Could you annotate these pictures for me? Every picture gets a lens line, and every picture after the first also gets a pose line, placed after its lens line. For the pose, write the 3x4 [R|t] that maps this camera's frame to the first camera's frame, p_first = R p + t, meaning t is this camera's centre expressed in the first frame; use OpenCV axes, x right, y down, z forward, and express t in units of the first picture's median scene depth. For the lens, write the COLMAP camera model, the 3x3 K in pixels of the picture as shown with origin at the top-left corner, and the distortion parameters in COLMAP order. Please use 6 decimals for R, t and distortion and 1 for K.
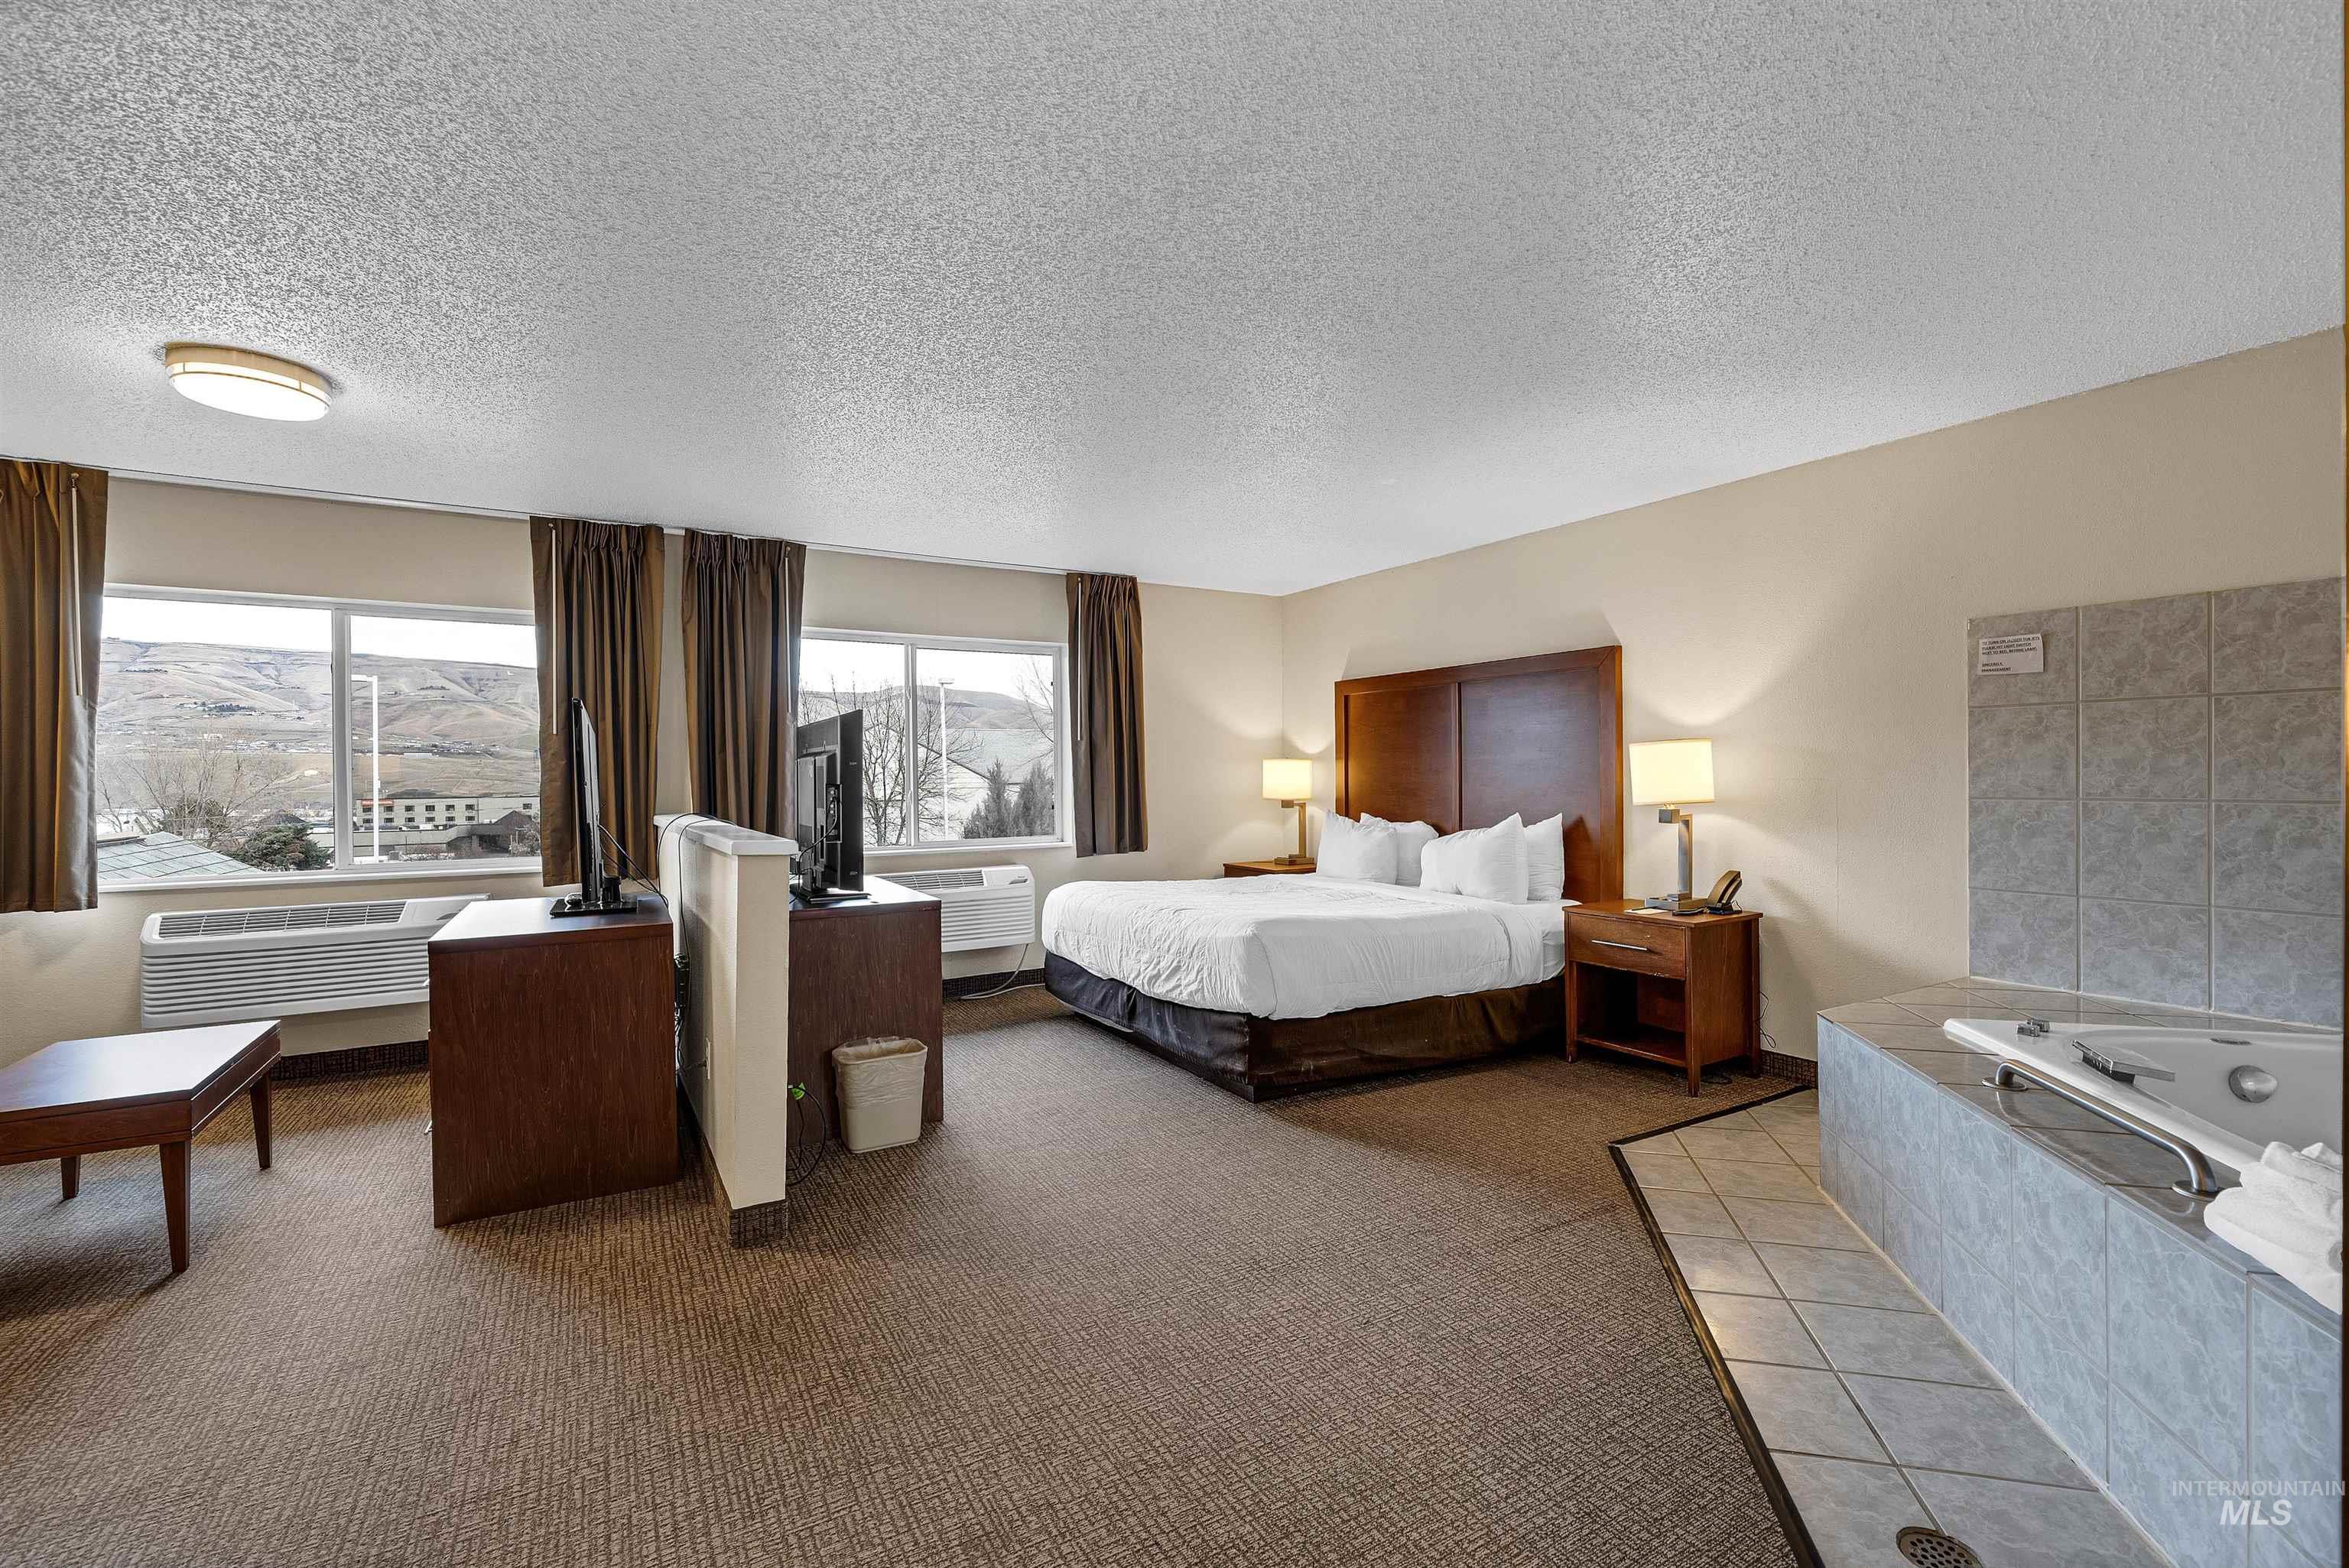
lens RADIAL K [[1030.5, 0, 1174.5], [0, 1030.5, 784.0], [0, 0, 1]] dist [-0.000192, -0.000064]
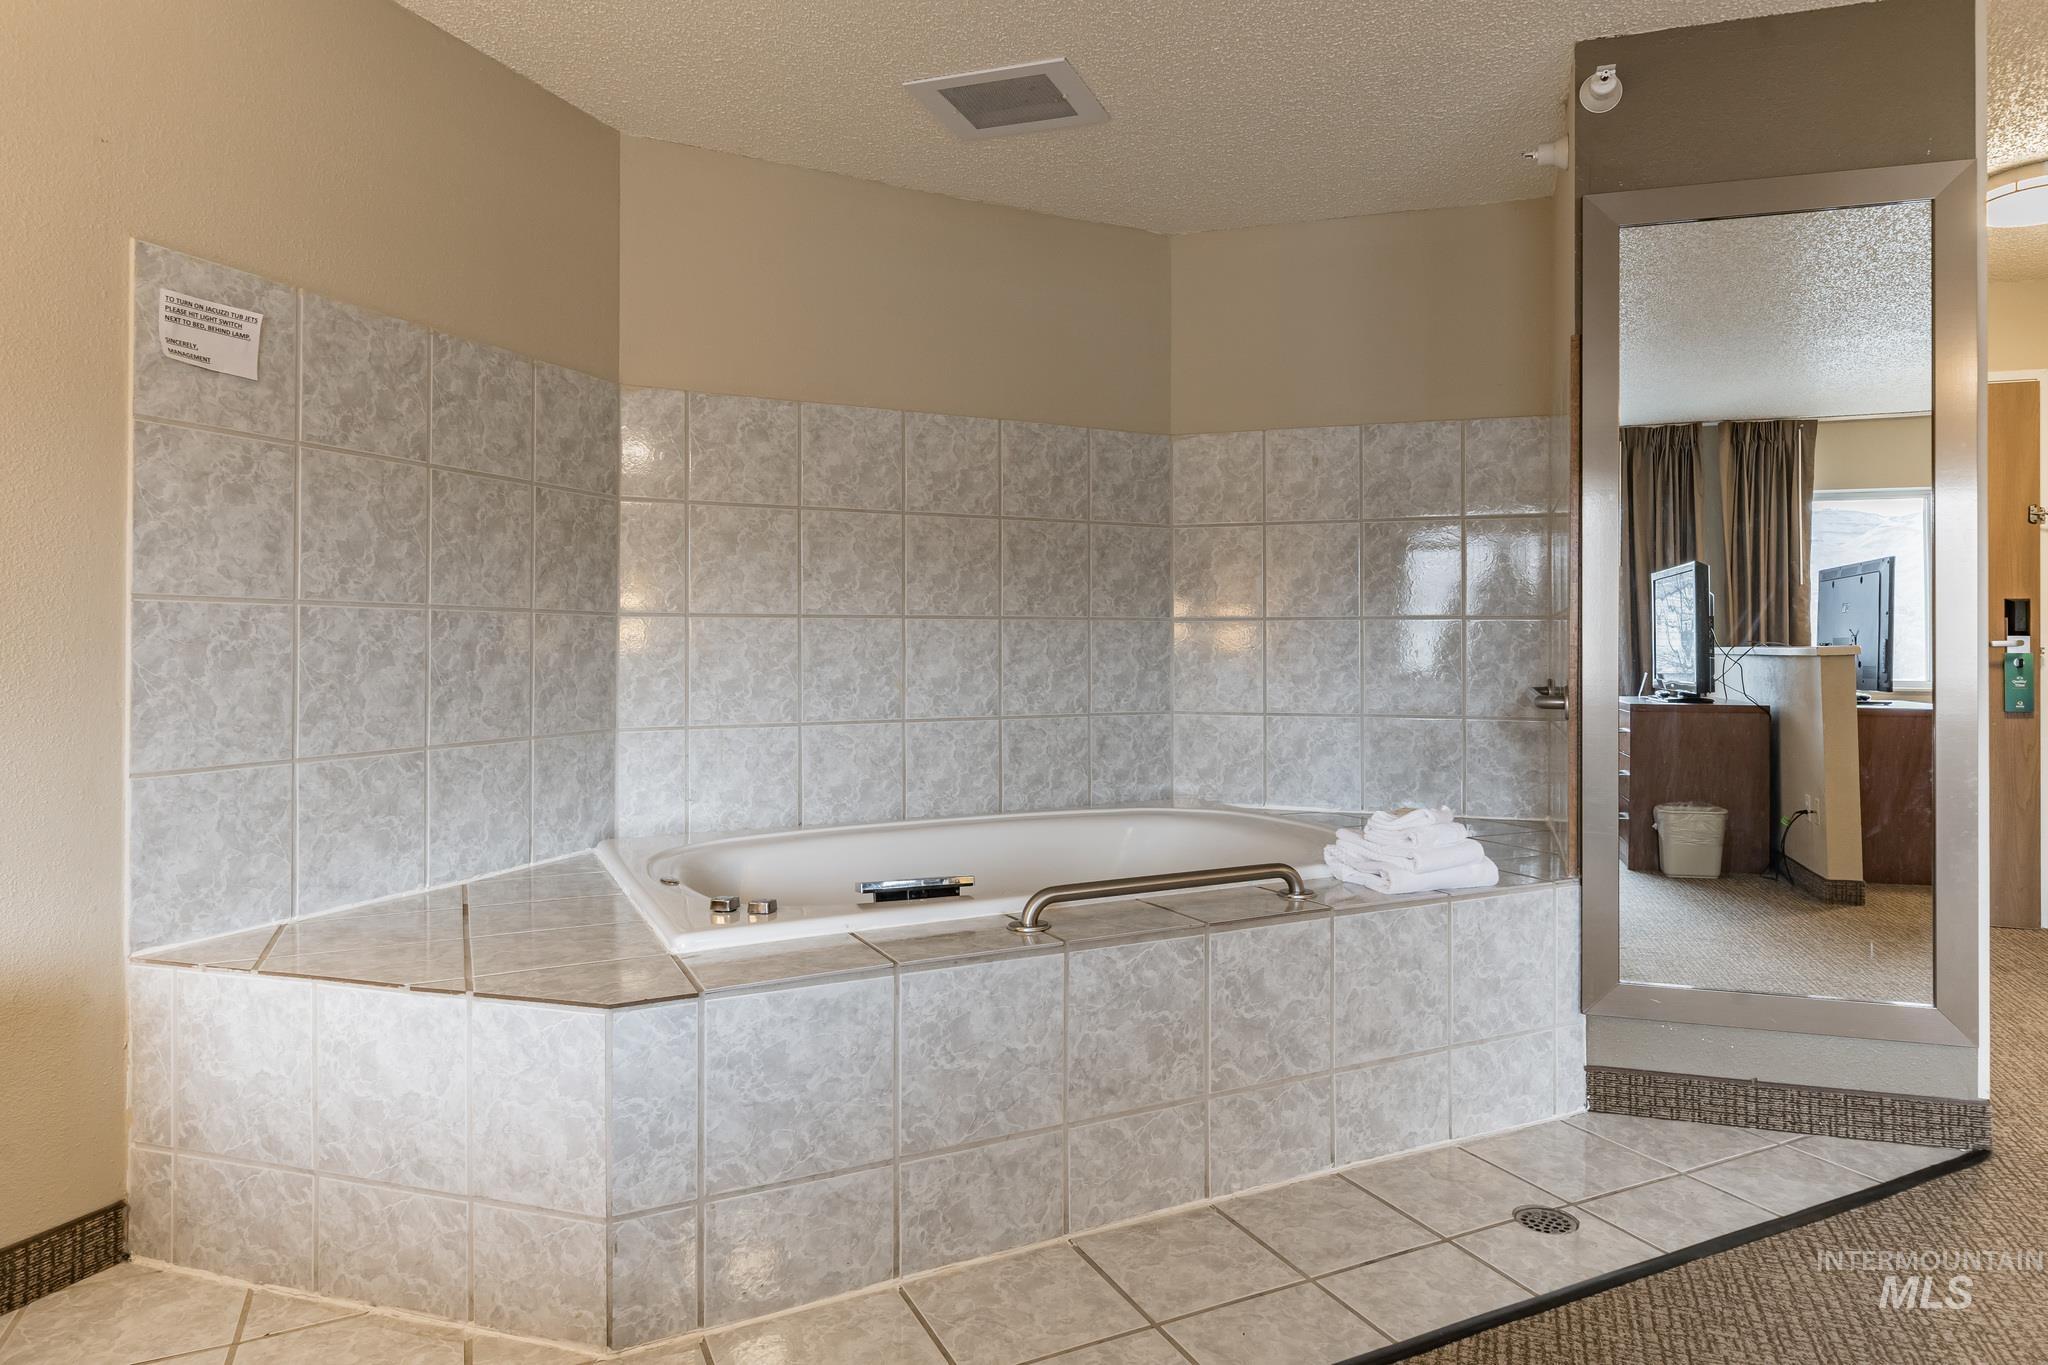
lens RADIAL K [[1280.7, 0, 1025.8], [0, 1280.7, 636.3], [0, 0, 1]] dist [0.000529, 0.000210]
pose [[-0.665328, 0.015421, 0.746392, 0.021617], [0.010132, 0.999881, -0.011626, 0.050086], [-0.746482, -0.000172, -0.665405, 1.221042]]
